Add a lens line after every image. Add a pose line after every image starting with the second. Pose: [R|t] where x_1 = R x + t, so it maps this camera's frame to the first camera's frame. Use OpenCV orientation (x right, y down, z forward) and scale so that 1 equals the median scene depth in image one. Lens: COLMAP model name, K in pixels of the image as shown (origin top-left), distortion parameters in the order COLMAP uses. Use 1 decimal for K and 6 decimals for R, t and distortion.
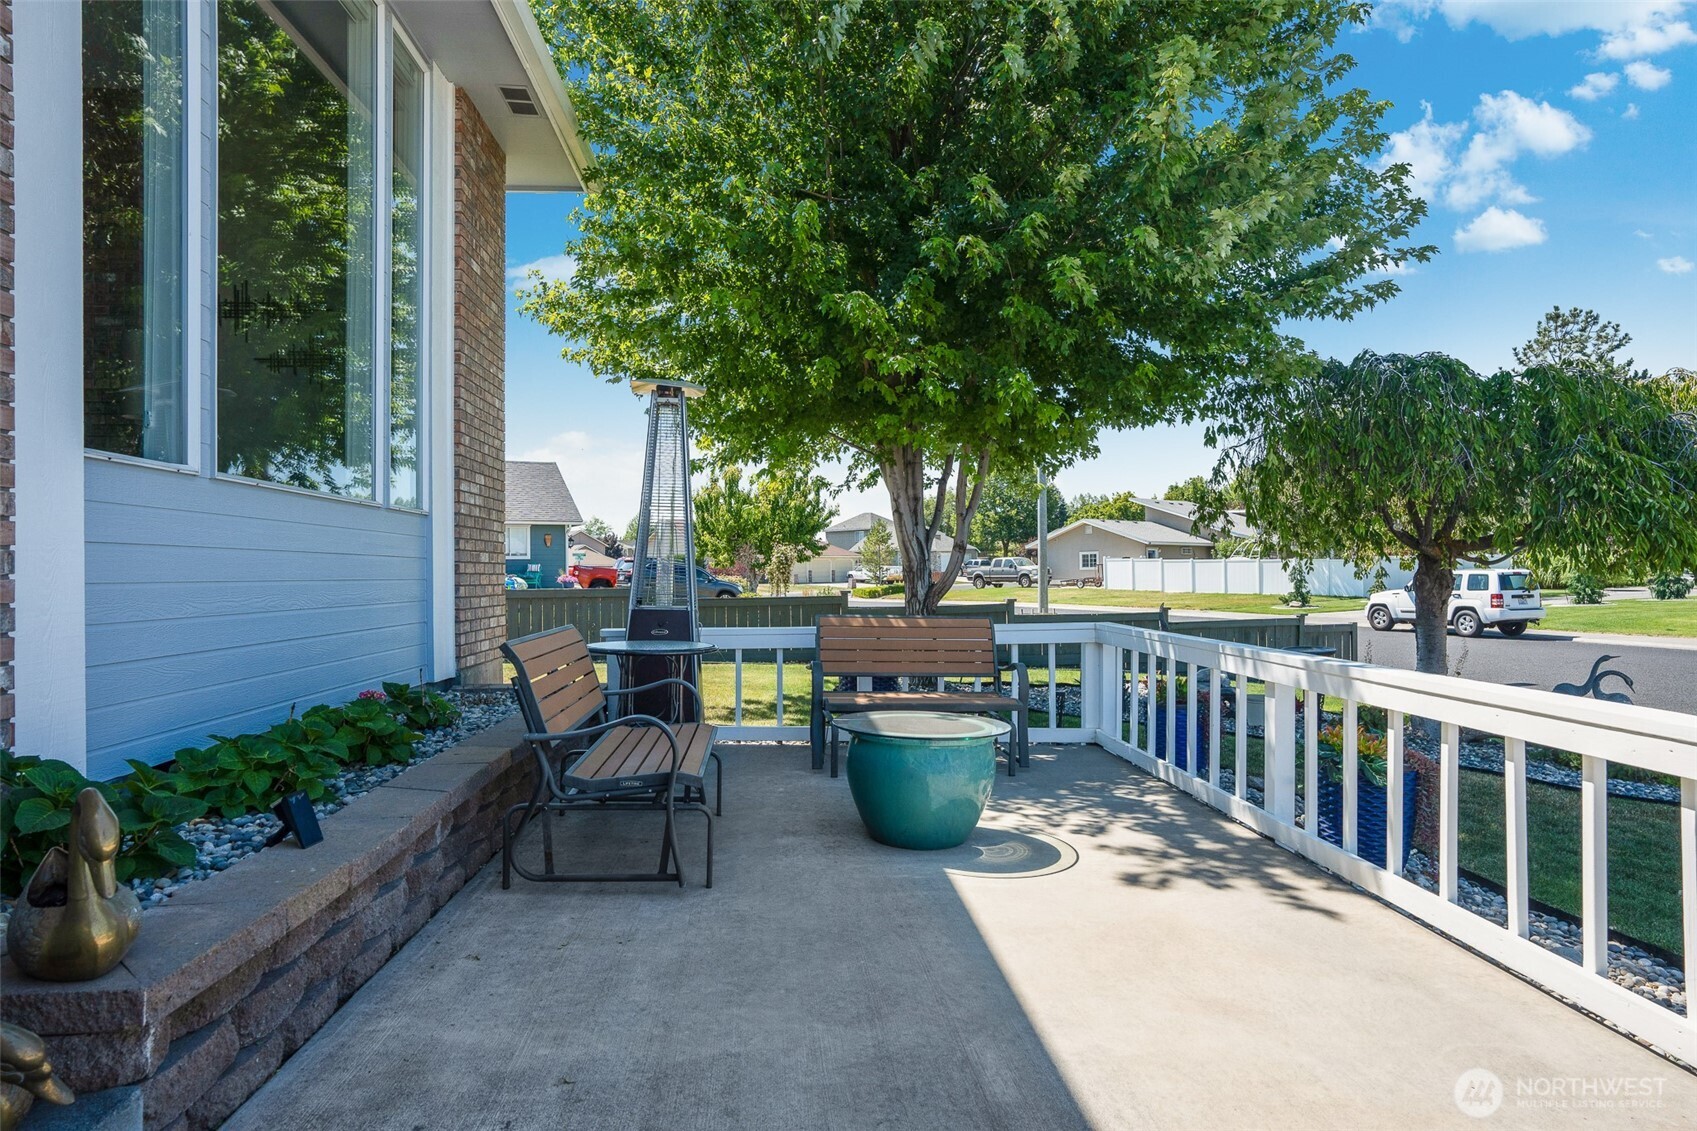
lens RADIAL K [[967.9, 0, 843.3], [0, 967.9, 572.5], [0, 0, 1]] dist [-0.006569, 0.000000]
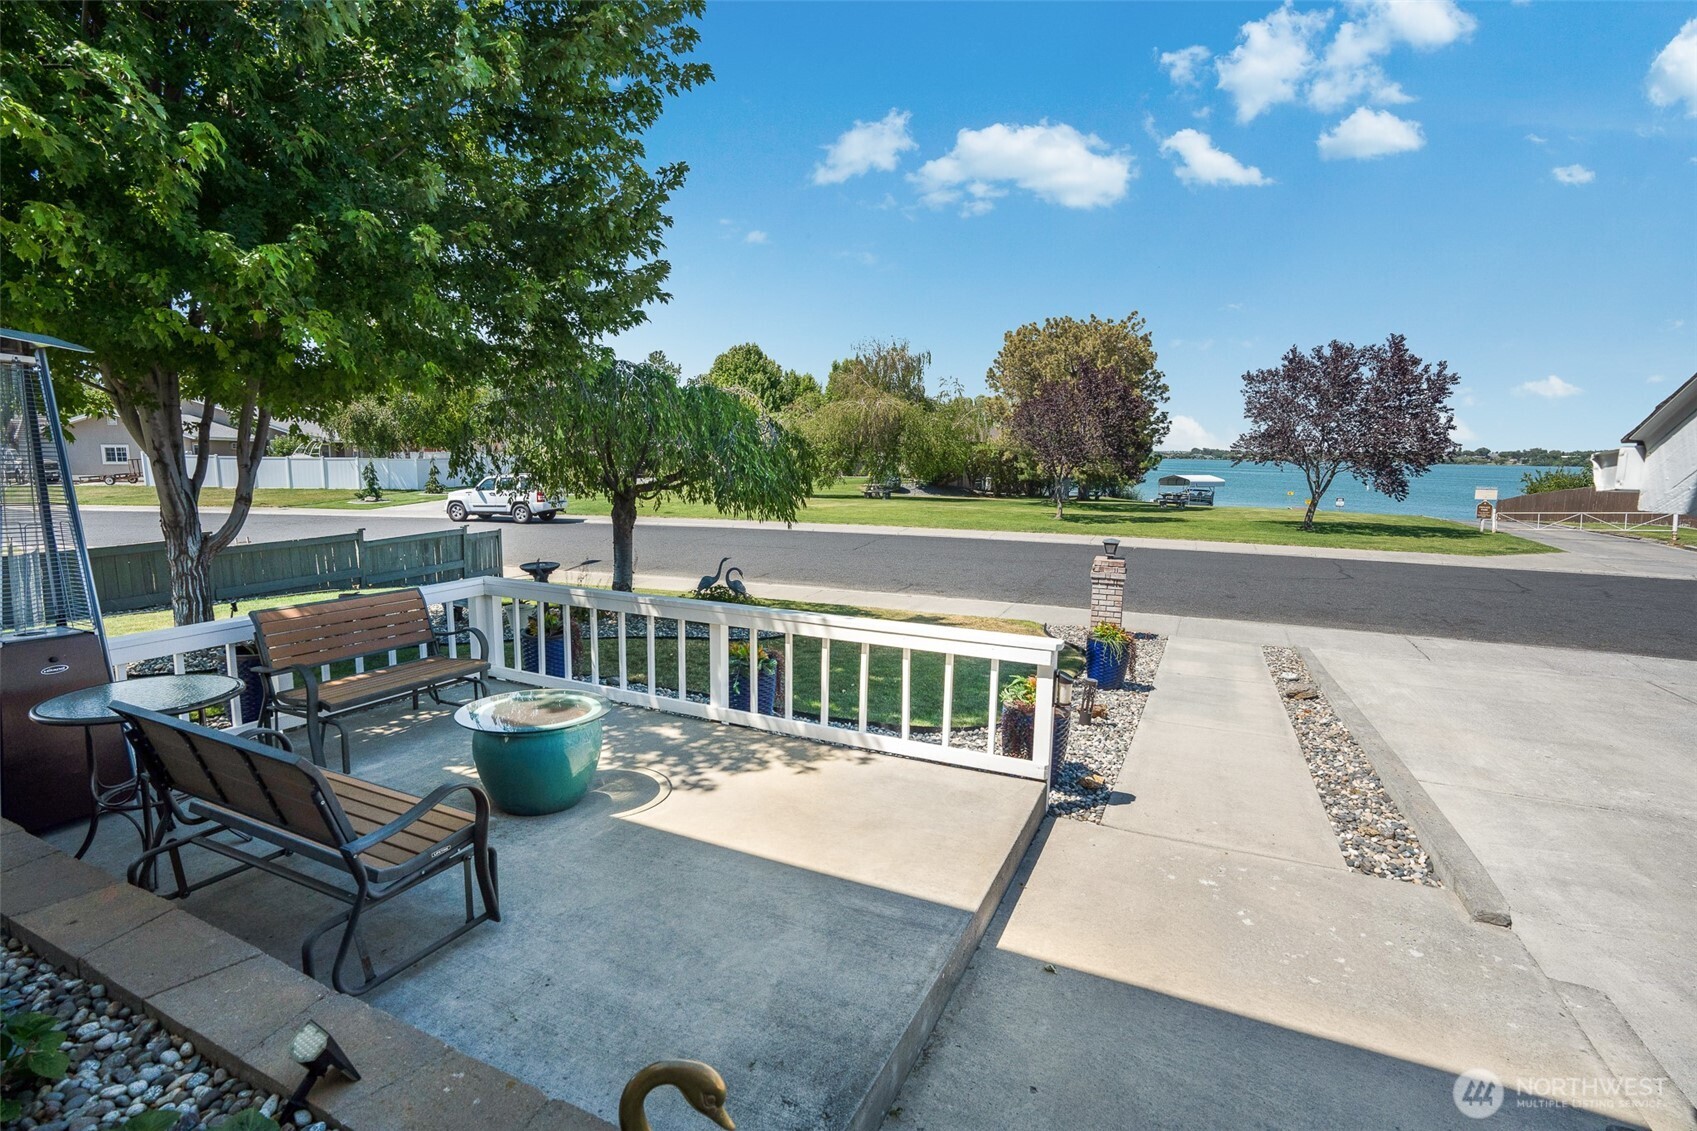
lens RADIAL K [[803.0, 0, 846.7], [0, 803.0, 569.5], [0, 0, 1]] dist [-0.053013, 0.018322]
pose [[0.471931, -0.114958, 0.874109, -0.276154], [-0.019876, 0.989823, 0.140907, -0.076485], [-0.881411, -0.083872, 0.464844, 0.109216]]
